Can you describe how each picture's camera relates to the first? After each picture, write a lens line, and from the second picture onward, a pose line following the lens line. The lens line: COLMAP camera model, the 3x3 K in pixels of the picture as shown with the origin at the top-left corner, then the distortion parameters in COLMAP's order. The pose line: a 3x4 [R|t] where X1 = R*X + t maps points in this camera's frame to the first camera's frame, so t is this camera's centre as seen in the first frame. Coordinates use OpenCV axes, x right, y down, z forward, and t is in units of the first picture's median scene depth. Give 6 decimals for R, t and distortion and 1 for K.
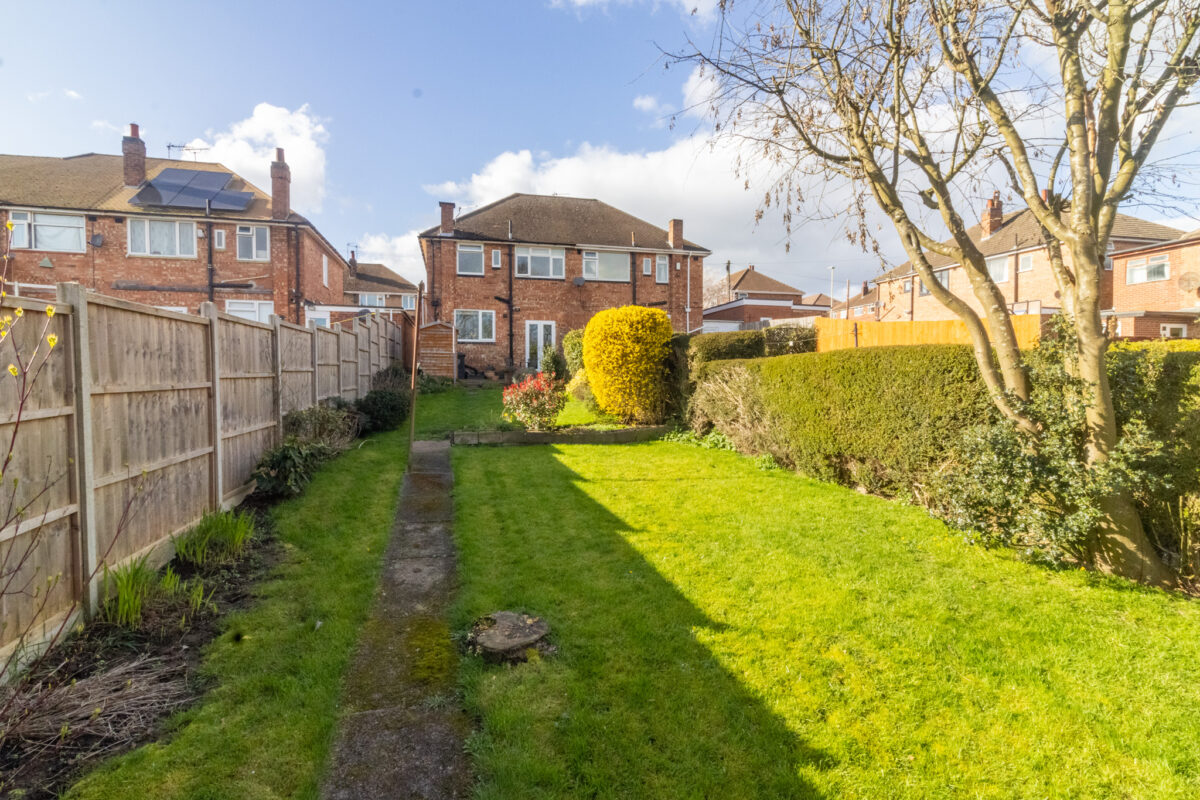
lens RADIAL K [[553.3, 0, 598.4], [0, 553.3, 389.7], [0, 0, 1]] dist [0.001214, 0.000537]
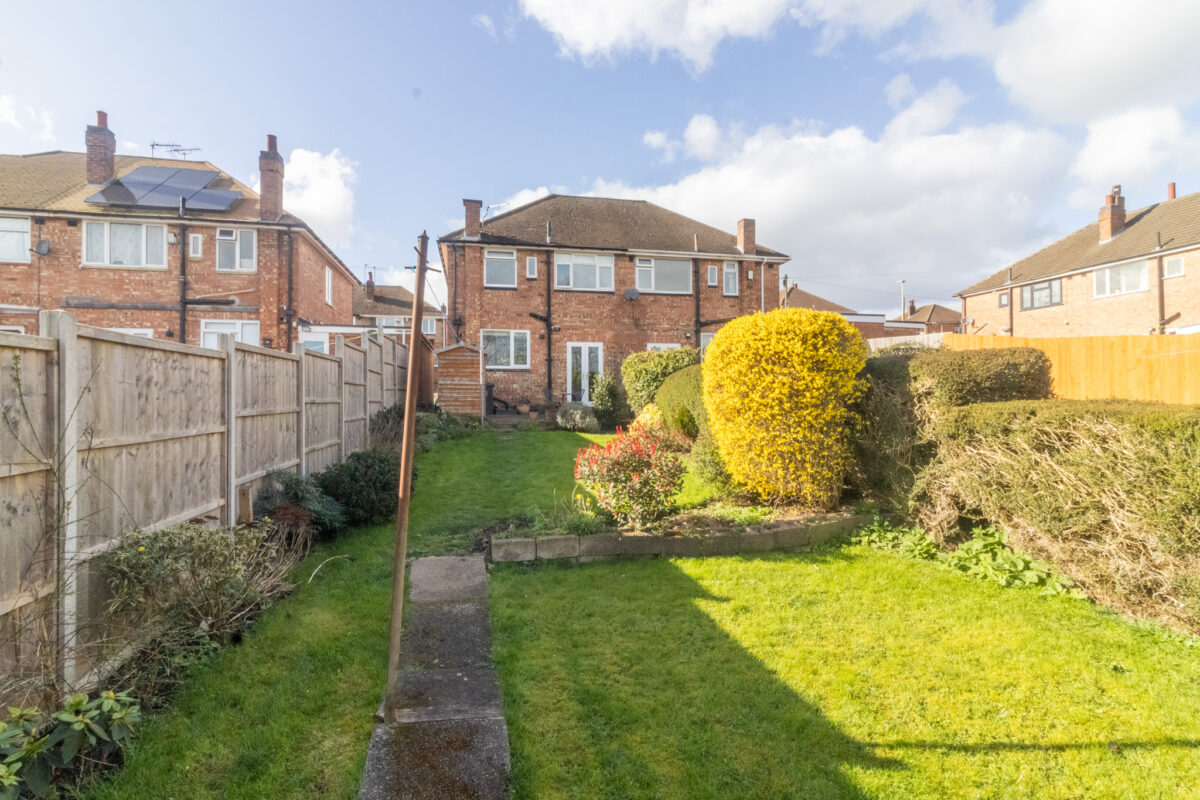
lens RADIAL K [[553.3, 0, 598.4], [0, 553.3, 389.7], [0, 0, 1]] dist [0.001214, 0.000537]
pose [[0.999339, -0.006212, -0.035812, -0.063096], [0.004608, 0.998991, -0.044683, -0.020518], [0.036054, 0.044489, 0.998359, 0.211879]]
